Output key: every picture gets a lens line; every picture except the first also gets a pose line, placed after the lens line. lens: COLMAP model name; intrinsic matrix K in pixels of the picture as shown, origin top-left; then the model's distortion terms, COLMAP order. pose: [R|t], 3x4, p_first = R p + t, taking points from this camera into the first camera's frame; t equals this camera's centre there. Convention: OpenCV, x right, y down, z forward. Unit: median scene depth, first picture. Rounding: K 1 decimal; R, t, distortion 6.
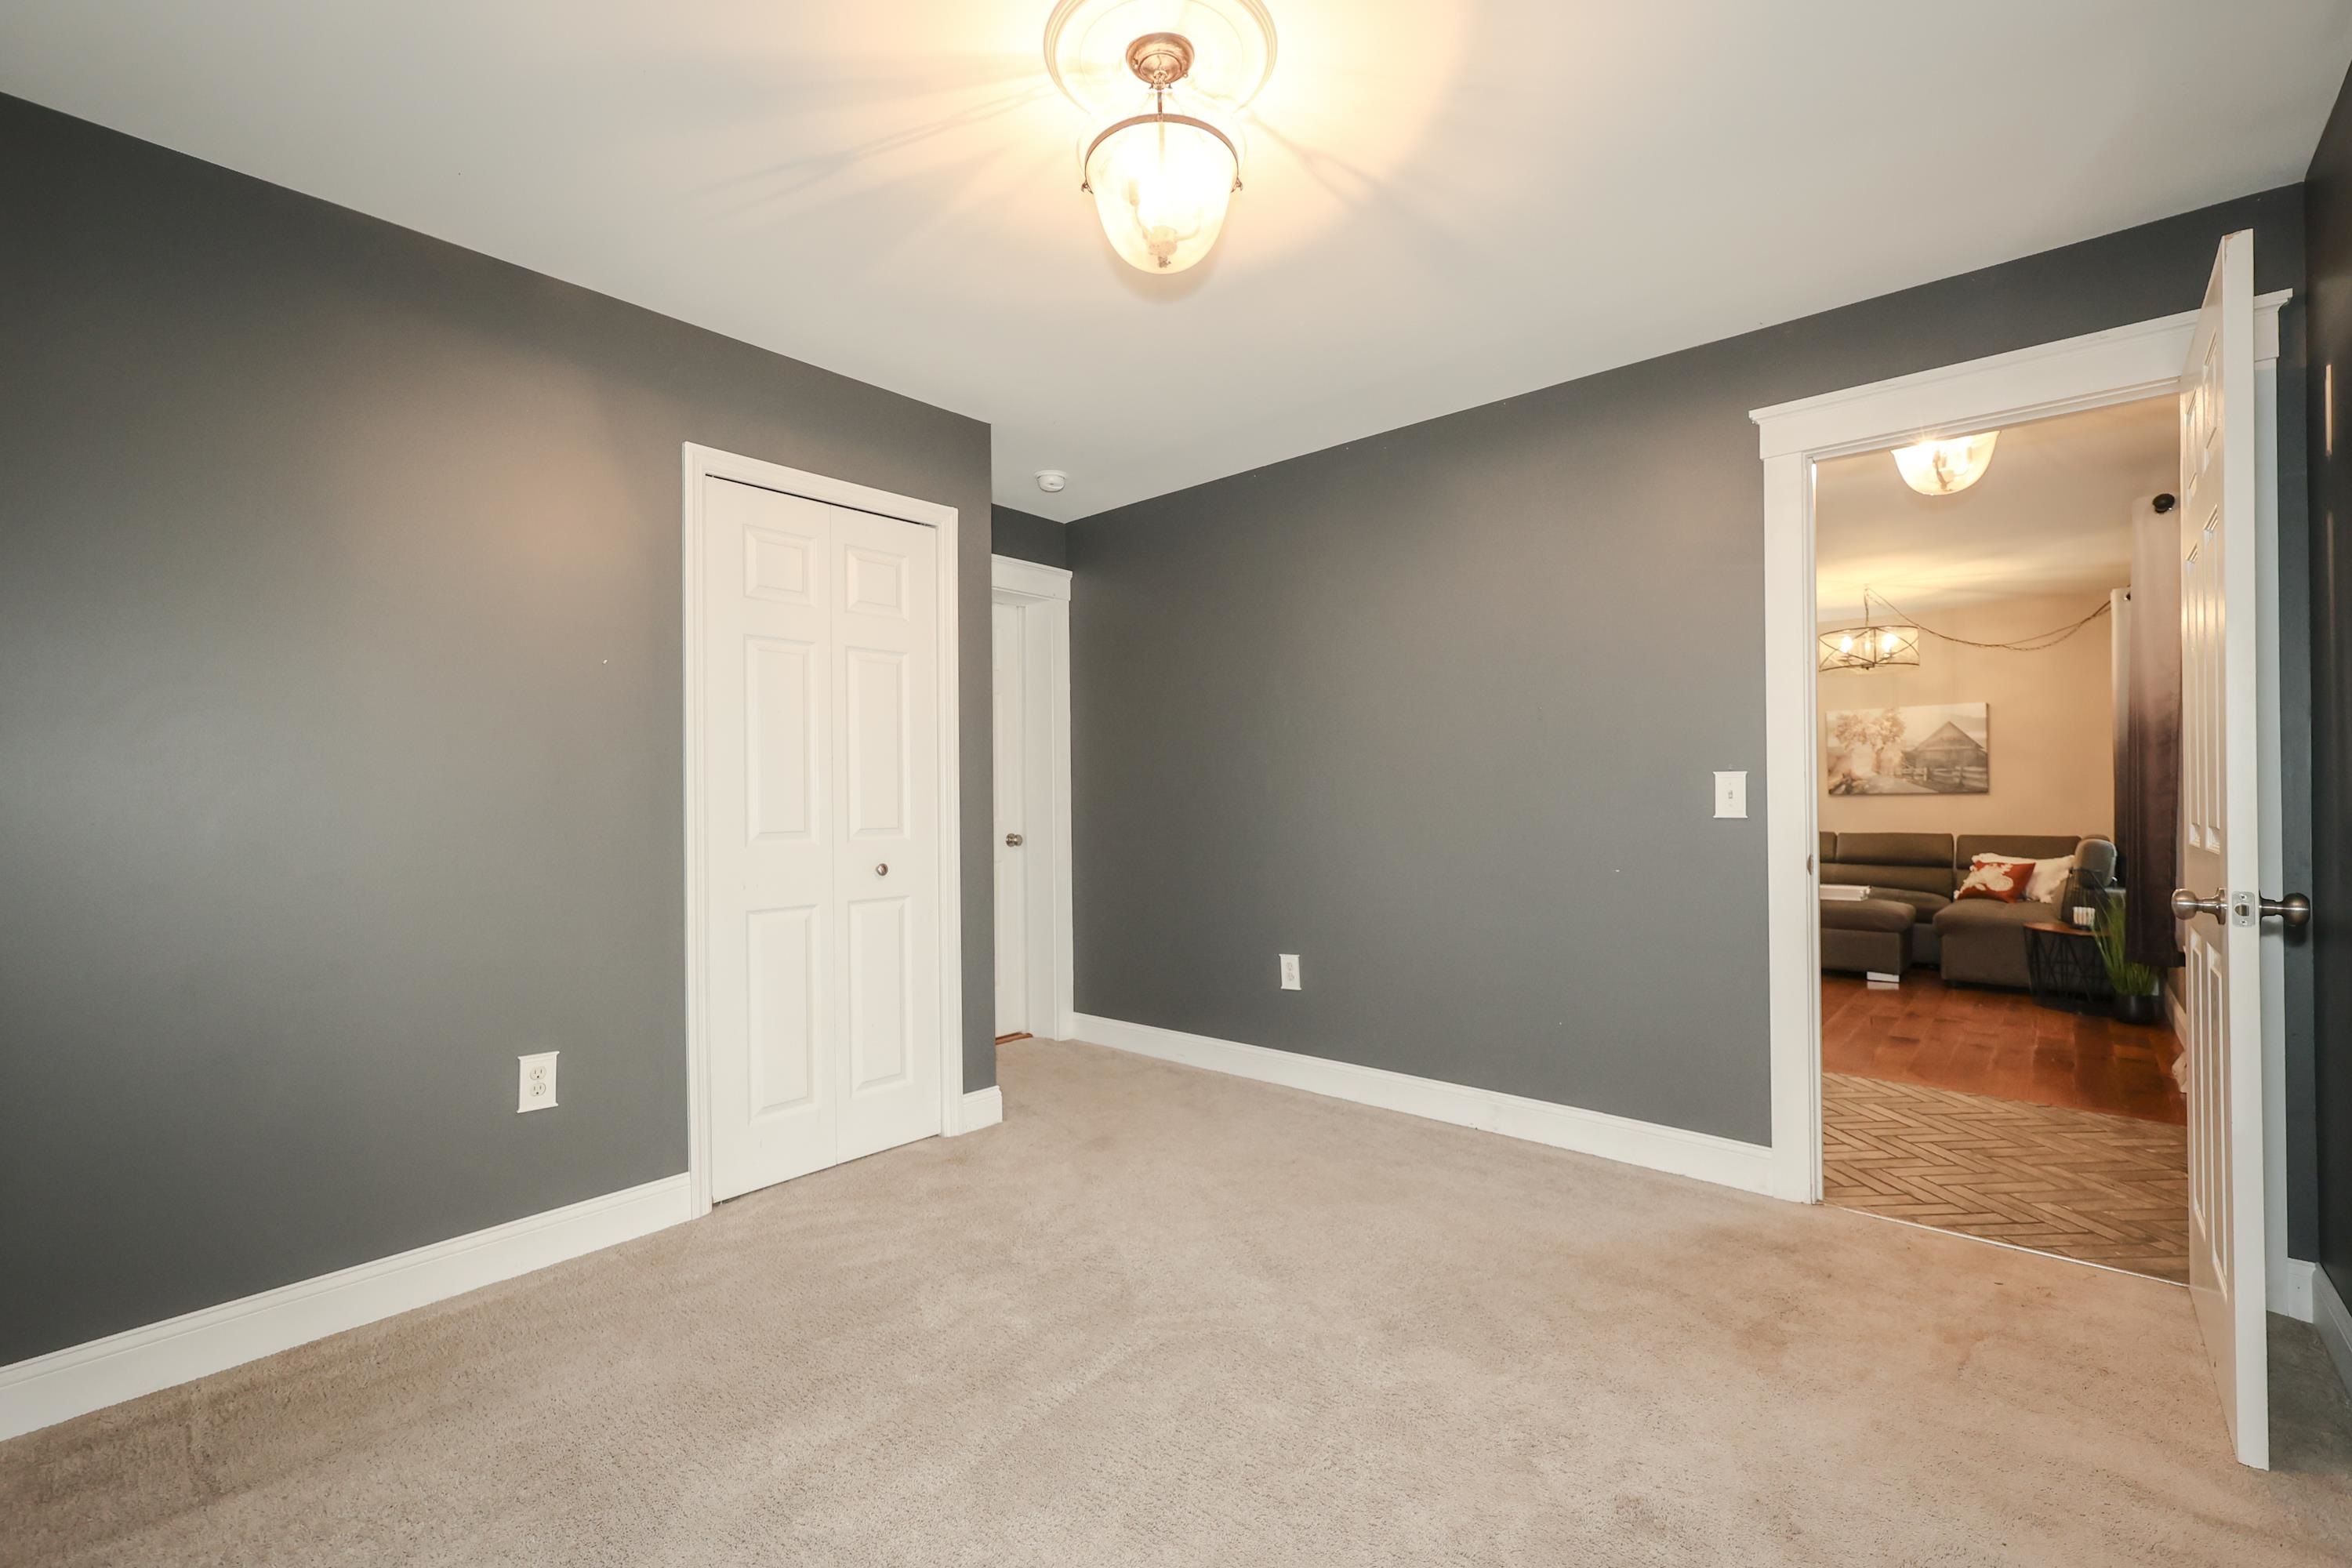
lens RADIAL K [[1007.7, 0, 1169.2], [0, 1007.7, 791.1], [0, 0, 1]] dist [-0.000557, 0.000710]
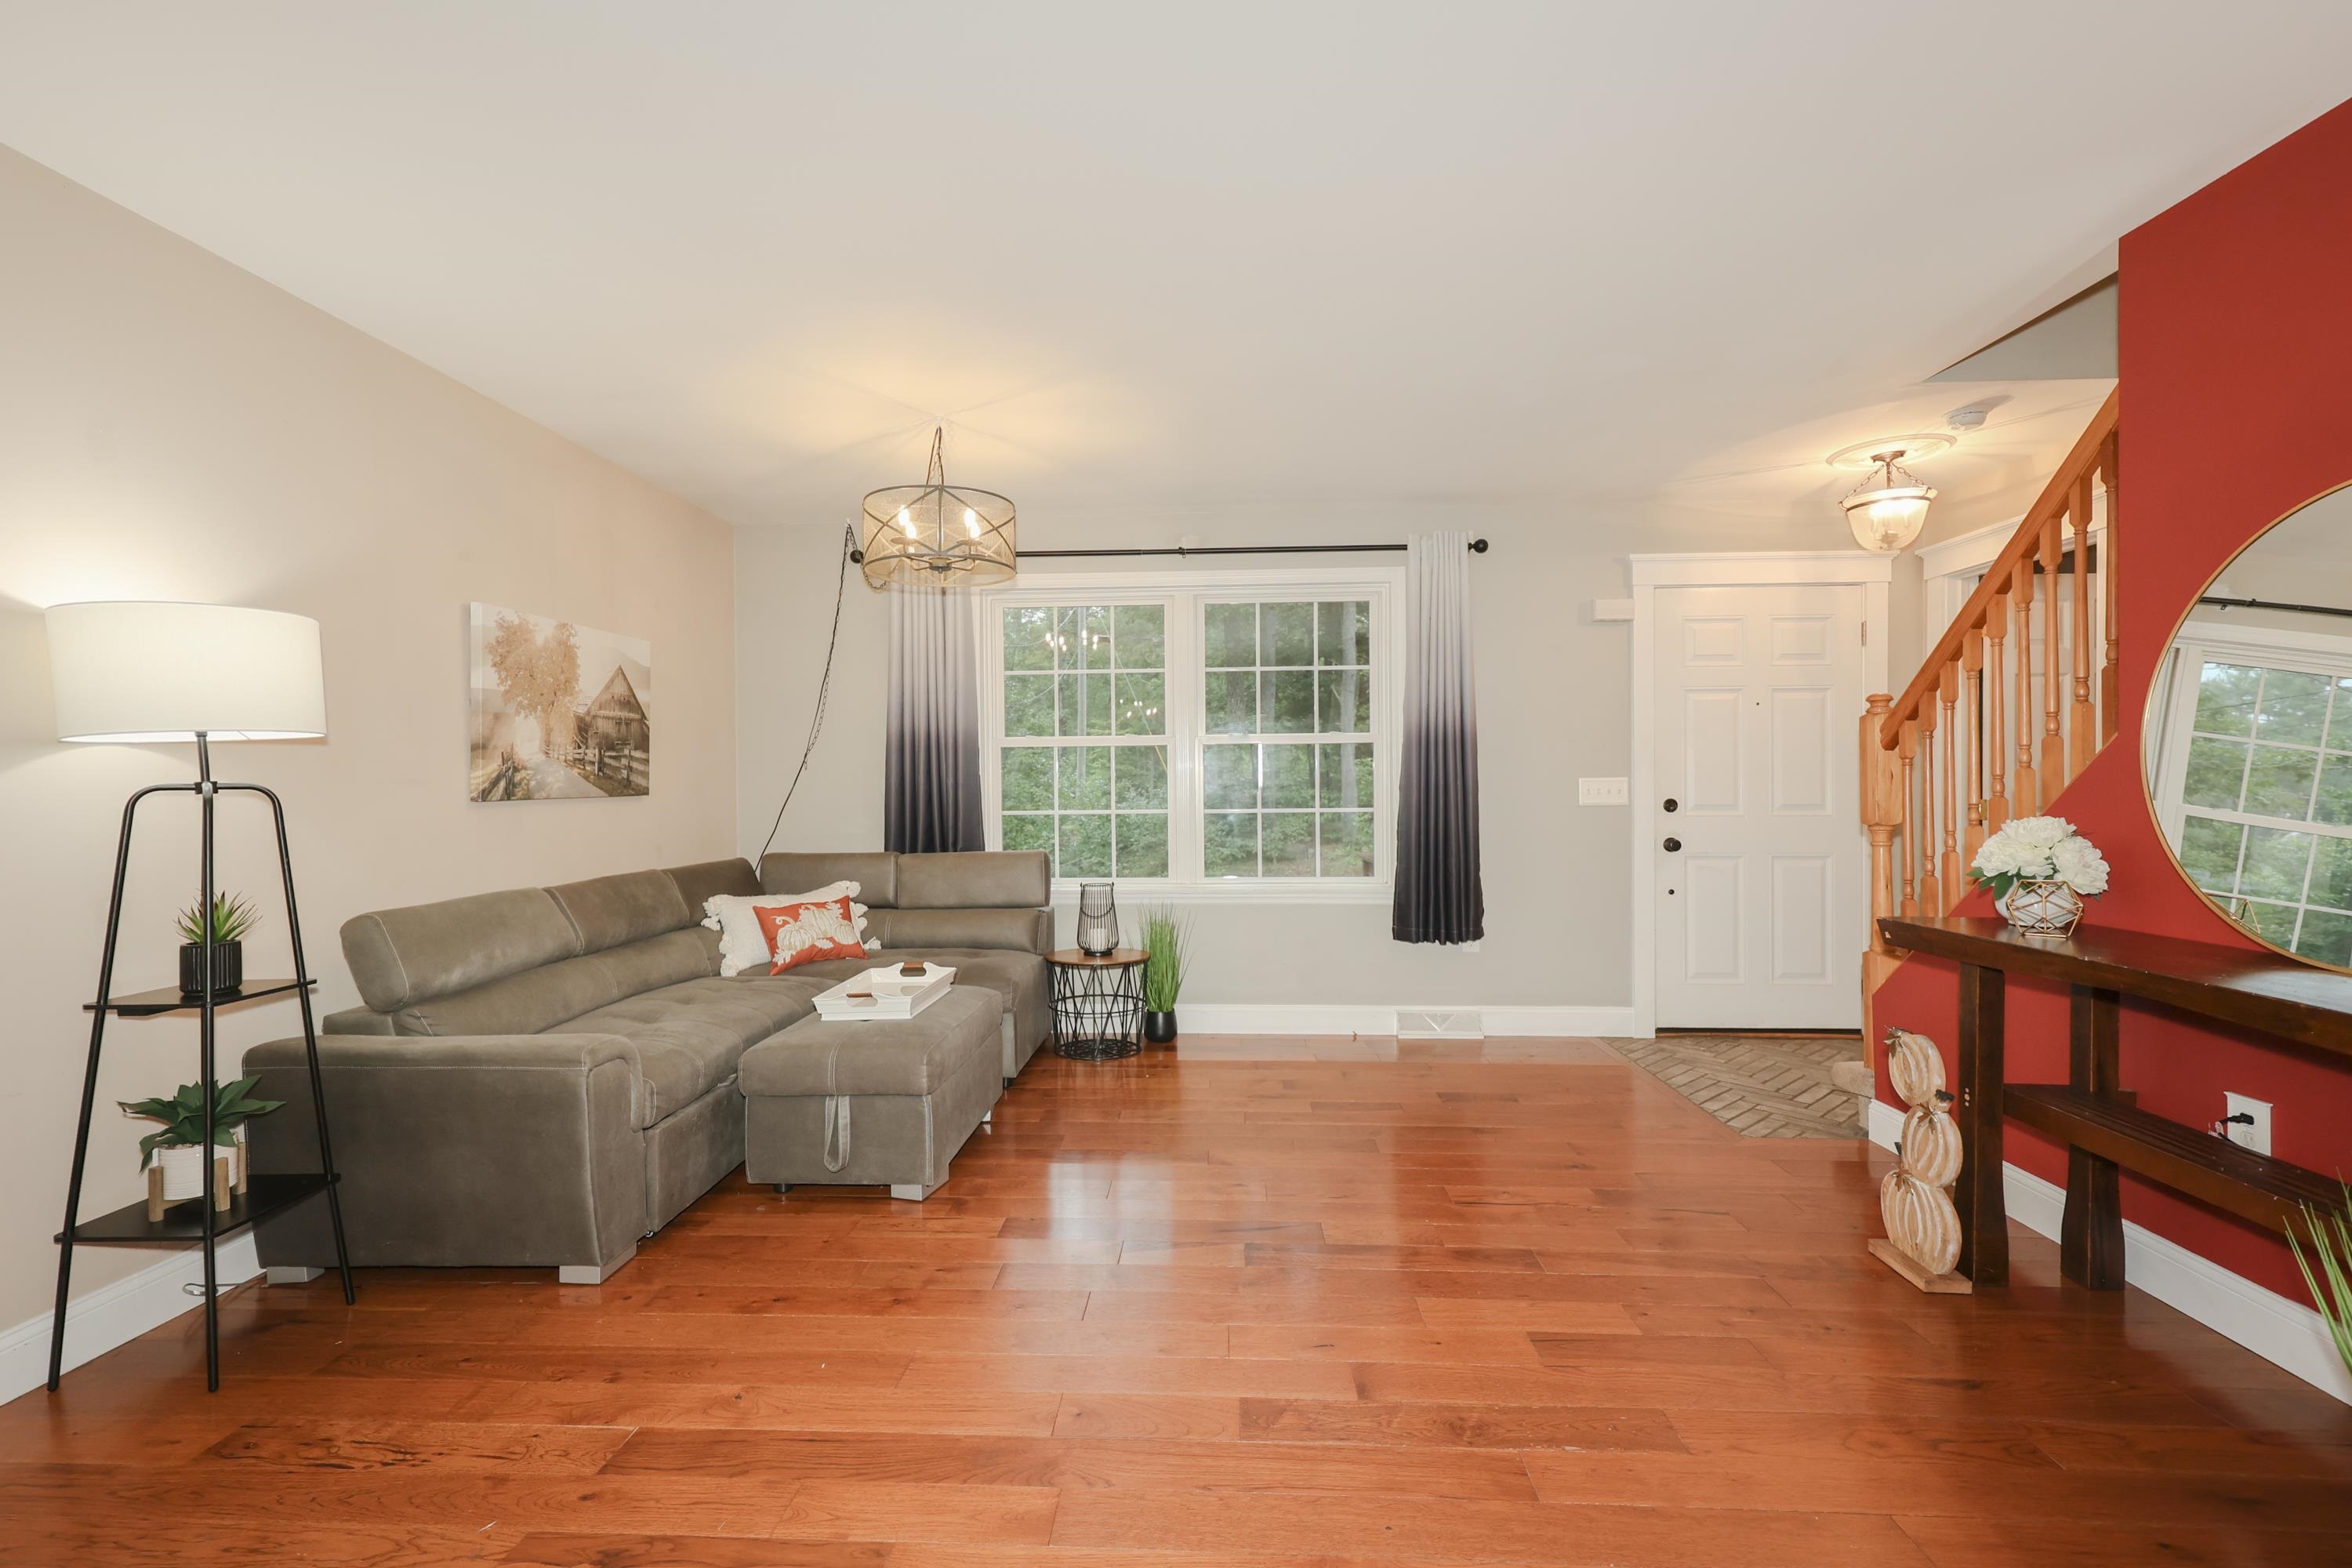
lens RADIAL K [[1007.7, 0, 1169.2], [0, 1007.7, 791.1], [0, 0, 1]] dist [-0.000557, 0.000710]
pose [[-0.620907, 0.009862, 0.783823, 0.292196], [0.006425, 0.999951, -0.007493, 0.008723], [-0.783858, 0.000384, -0.620940, 2.057337]]
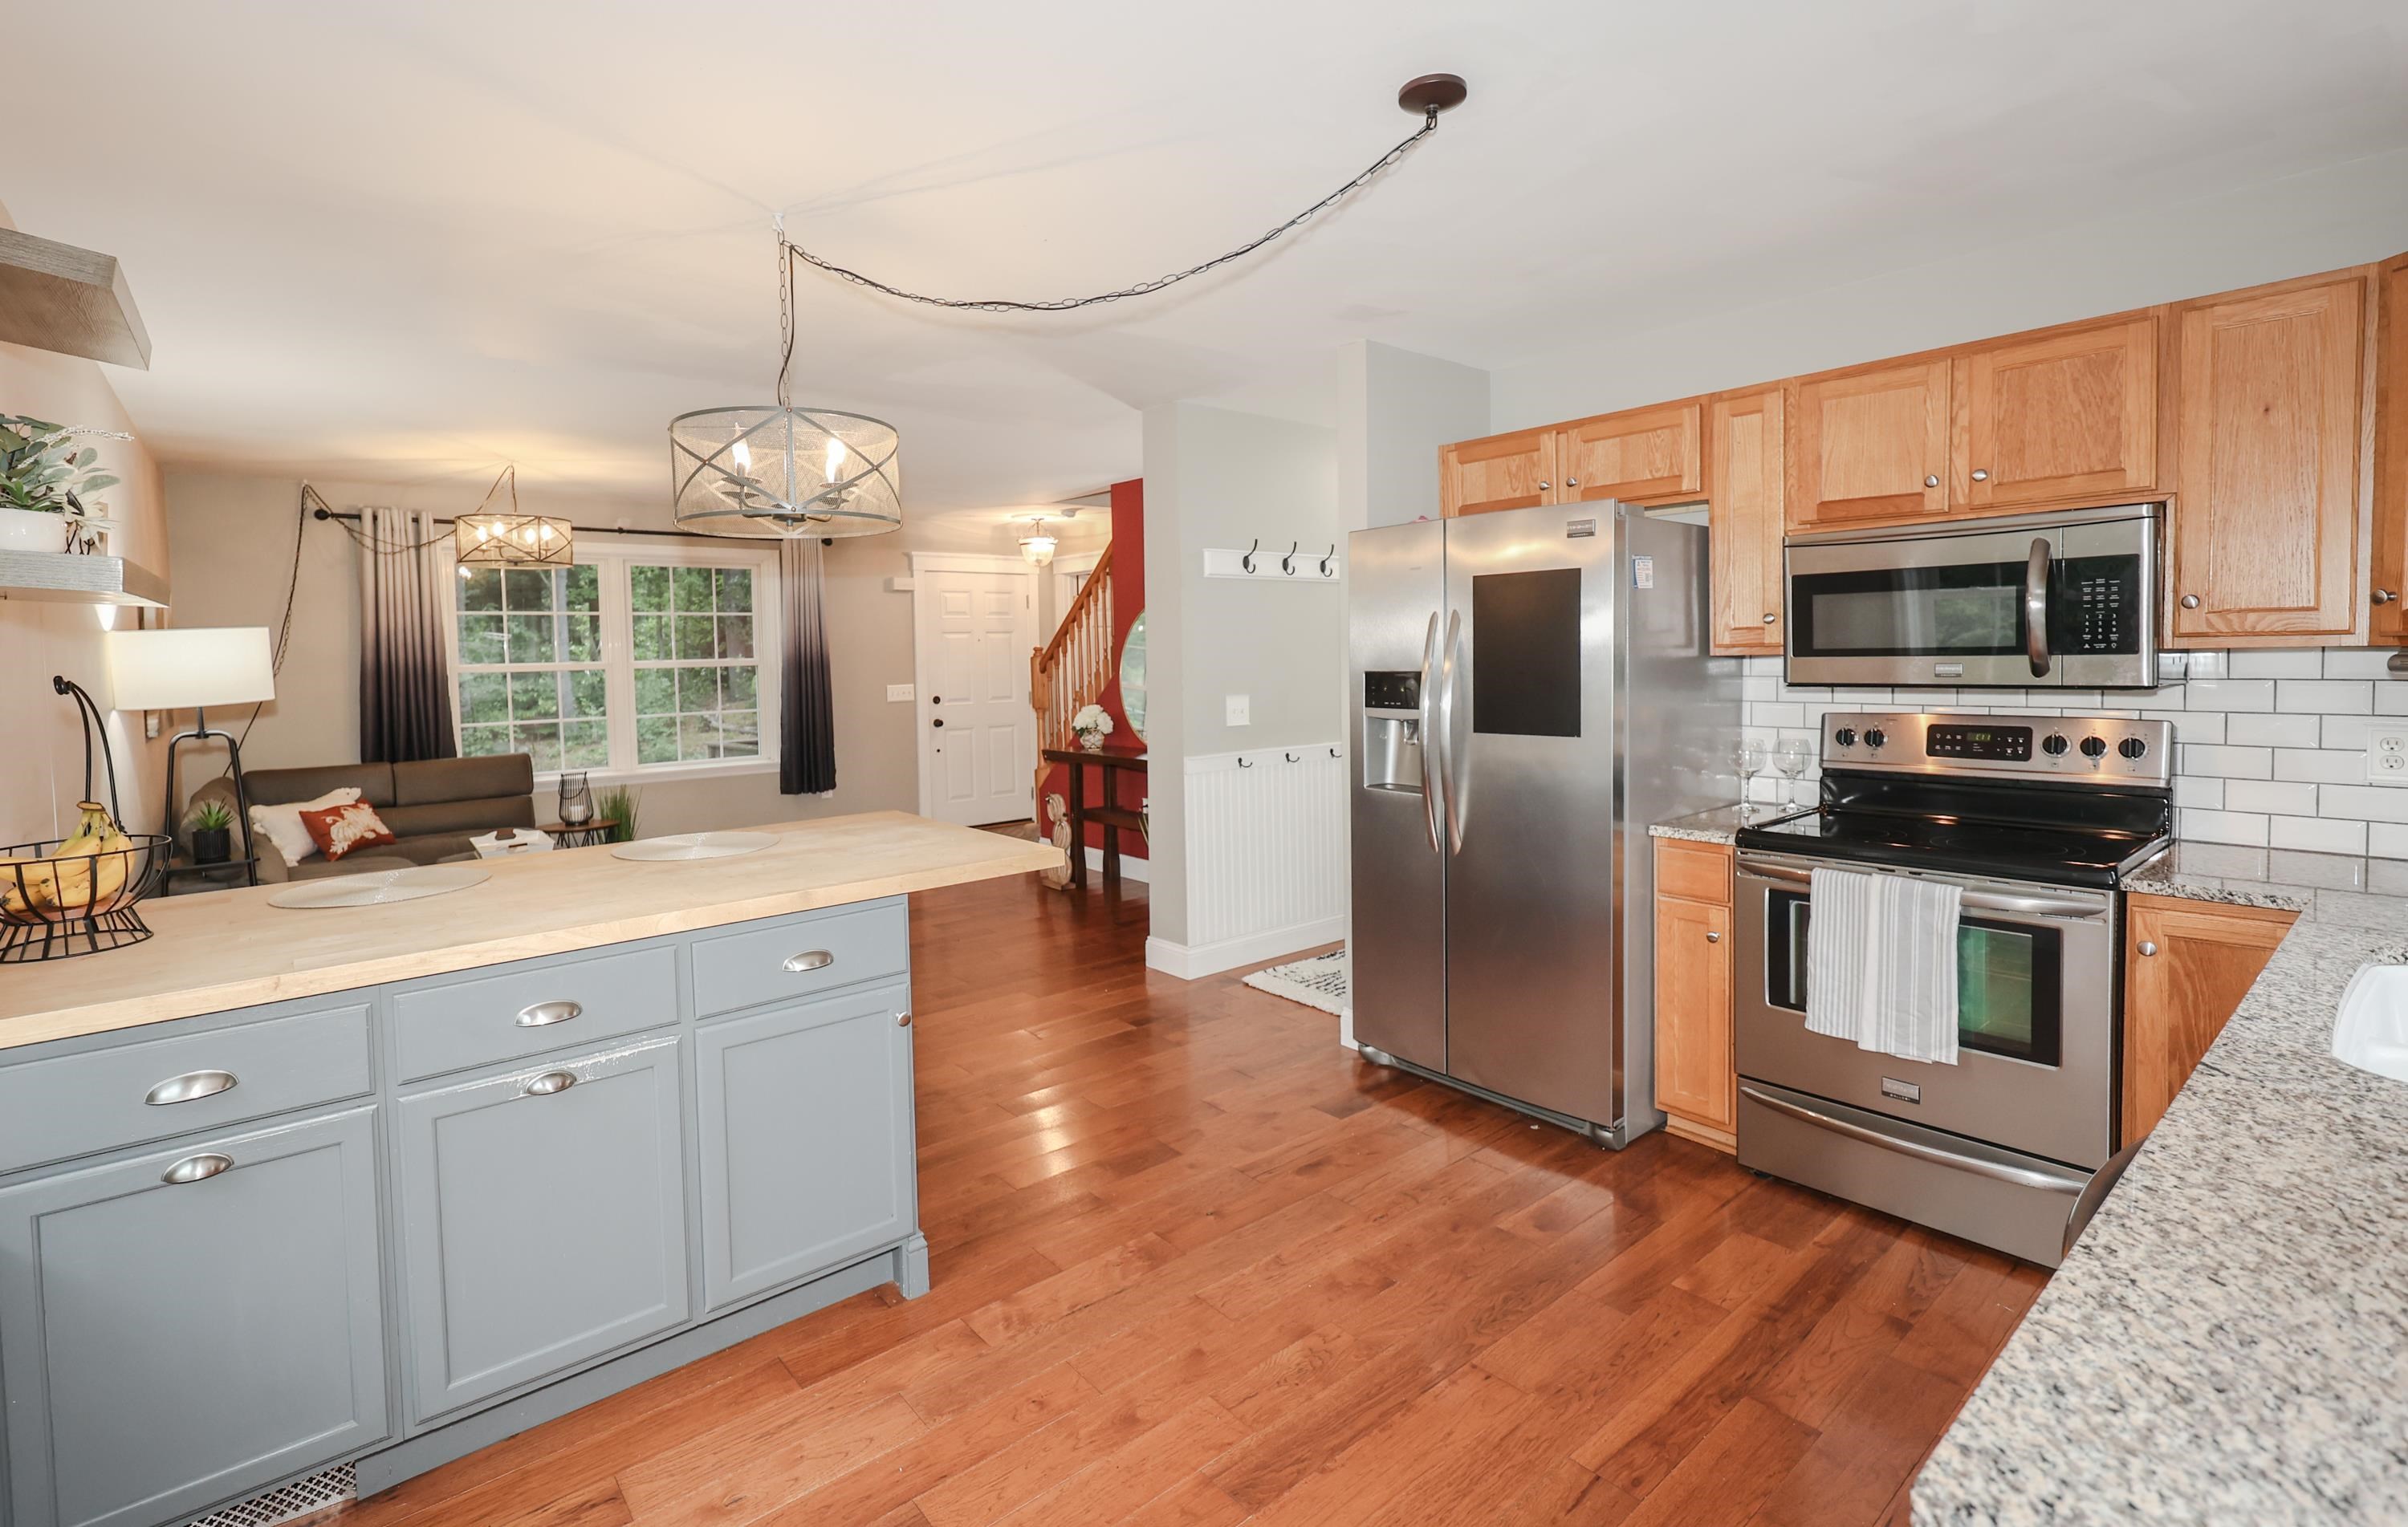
lens RADIAL K [[1098.1, 0, 1165.4], [0, 1098.1, 710.5], [0, 0, 1]] dist [0.018383, 0.000001]
pose [[-0.986899, 0.022597, 0.159752, 0.044684], [0.029840, 0.998626, 0.043089, -0.041403], [-0.158558, 0.047291, -0.986216, 2.986671]]
